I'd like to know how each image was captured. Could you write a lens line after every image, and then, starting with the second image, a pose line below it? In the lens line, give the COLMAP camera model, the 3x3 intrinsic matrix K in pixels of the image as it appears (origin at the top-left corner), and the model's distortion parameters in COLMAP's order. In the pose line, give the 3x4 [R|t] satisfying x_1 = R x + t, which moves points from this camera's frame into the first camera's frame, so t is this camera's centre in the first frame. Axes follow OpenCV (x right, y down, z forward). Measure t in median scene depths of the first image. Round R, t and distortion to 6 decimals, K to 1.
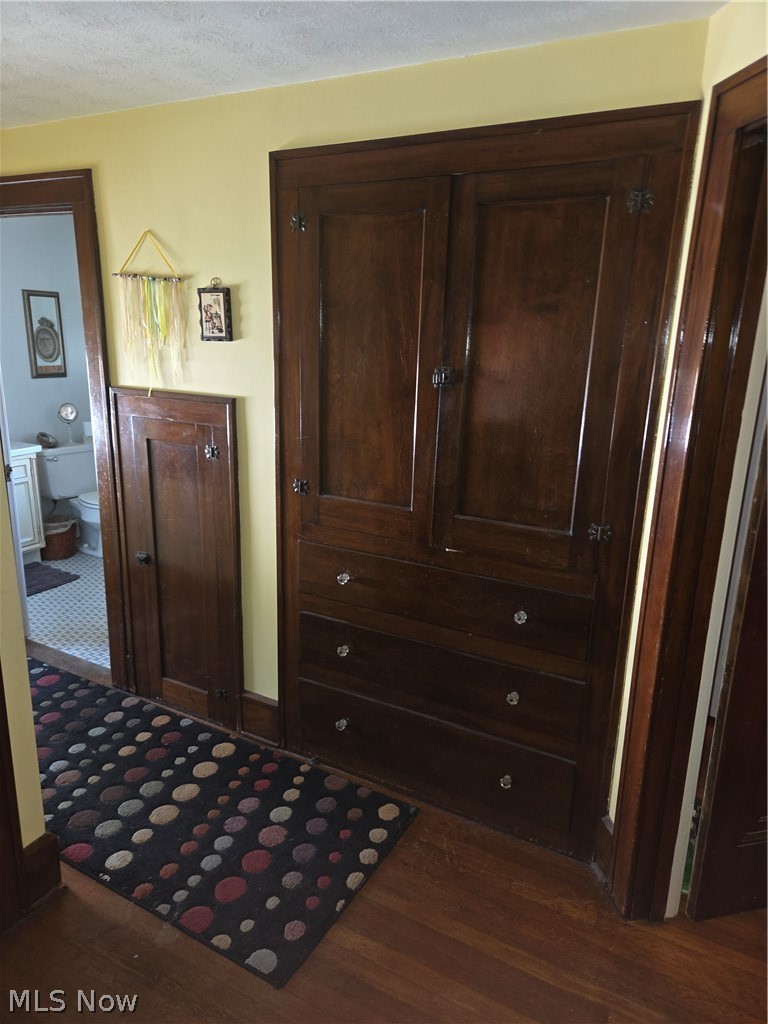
lens RADIAL K [[685.6, 0, 383.8], [0, 685.6, 512.7], [0, 0, 1]] dist [0.070082, -0.058253]
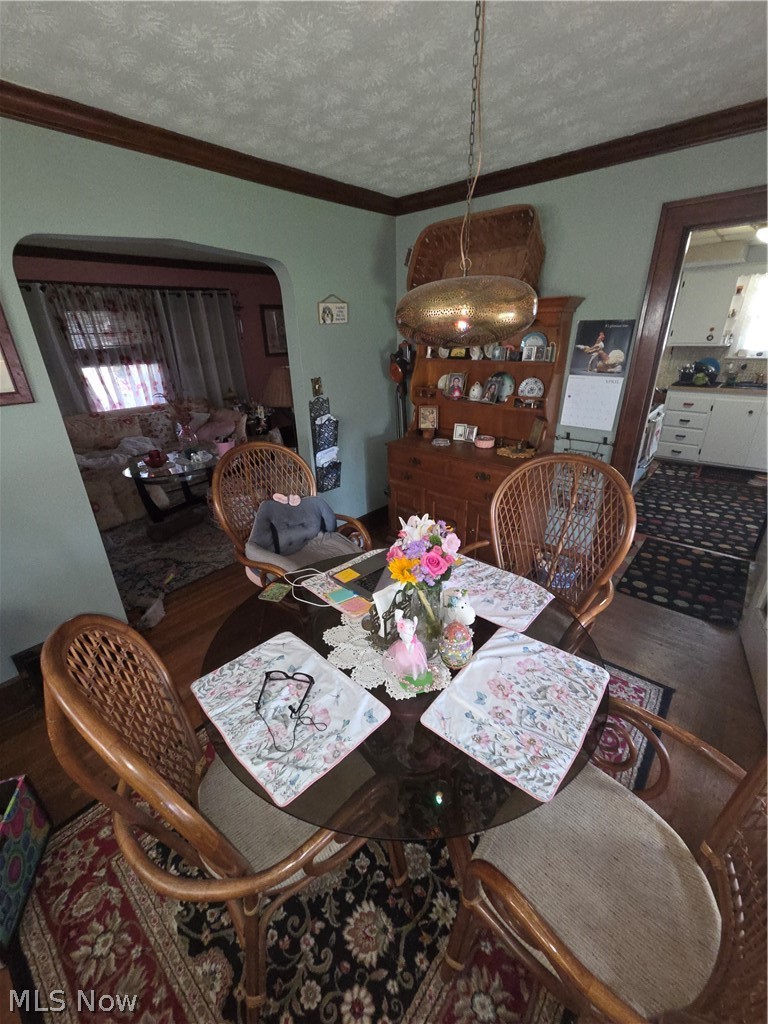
lens RADIAL K [[418.2, 0, 381.5], [0, 418.2, 507.9], [0, 0, 1]] dist [0.000763, 0.000136]
pose [[-0.190736, 0.381950, -0.904287, 1.510242], [-0.225137, 0.879623, 0.419019, -0.033886], [0.955475, 0.283510, -0.081785, 0.004922]]
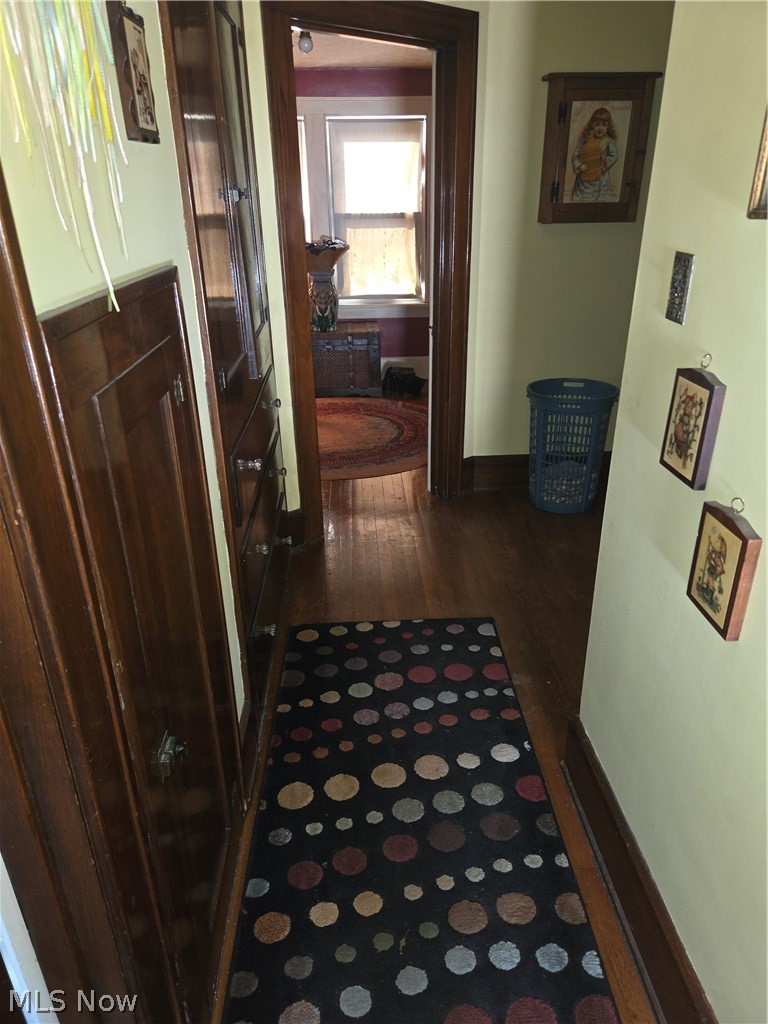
lens RADIAL K [[685.6, 0, 390.3], [0, 685.6, 511.1], [0, 0, 1]] dist [0.070082, -0.058253]
pose [[-0.532833, -0.370739, 0.760685, -0.814625], [0.211539, 0.812024, 0.543937, -0.283575], [-0.819353, 0.450742, -0.354247, 1.205377]]
